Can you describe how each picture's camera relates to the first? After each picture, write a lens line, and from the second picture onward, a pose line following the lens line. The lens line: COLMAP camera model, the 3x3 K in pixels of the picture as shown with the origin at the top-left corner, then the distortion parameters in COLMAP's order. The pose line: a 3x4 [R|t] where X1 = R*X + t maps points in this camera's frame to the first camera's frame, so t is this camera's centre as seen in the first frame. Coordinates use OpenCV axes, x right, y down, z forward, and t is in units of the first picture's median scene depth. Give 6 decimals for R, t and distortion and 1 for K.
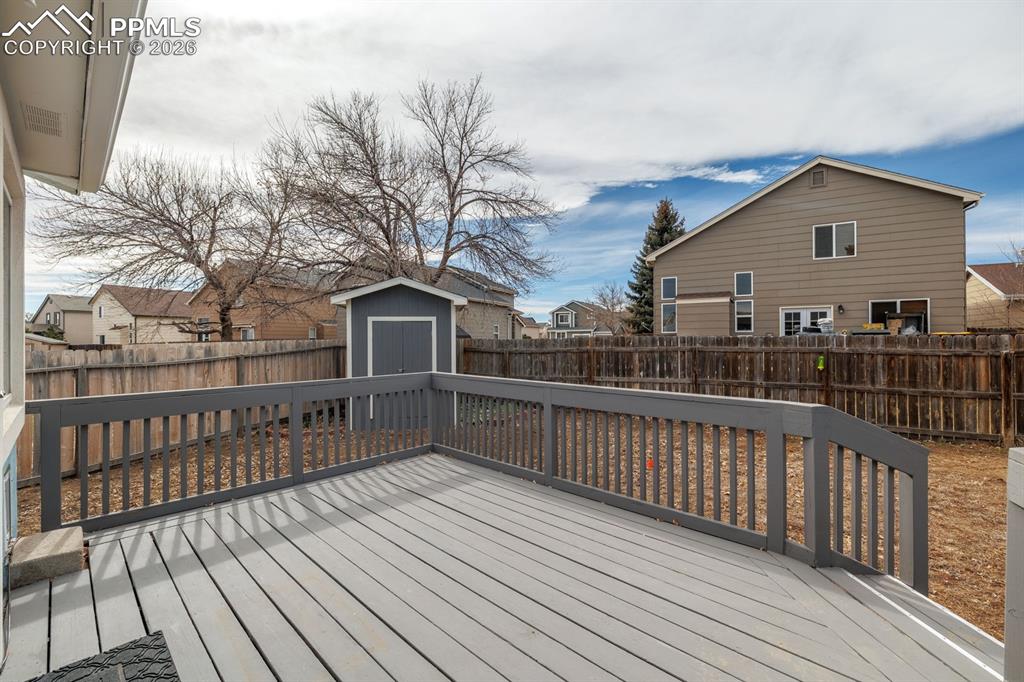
lens RADIAL K [[428.9, 0, 507.9], [0, 428.9, 342.7], [0, 0, 1]] dist [0.001113, -0.000817]
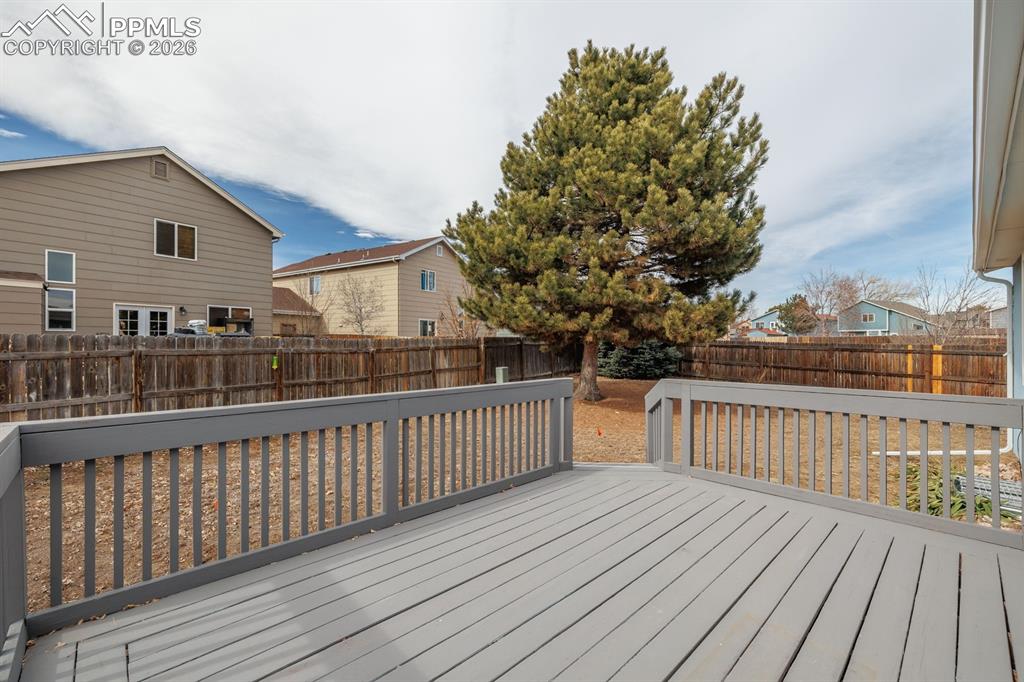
lens RADIAL K [[428.9, 0, 511.8], [0, 428.9, 339.5], [0, 0, 1]] dist [0.001113, -0.000817]
pose [[0.054850, 0.009799, 0.998447, -0.197517], [0.003949, 0.999942, -0.010031, 0.000978], [-0.998487, 0.004493, 0.054808, 0.213900]]
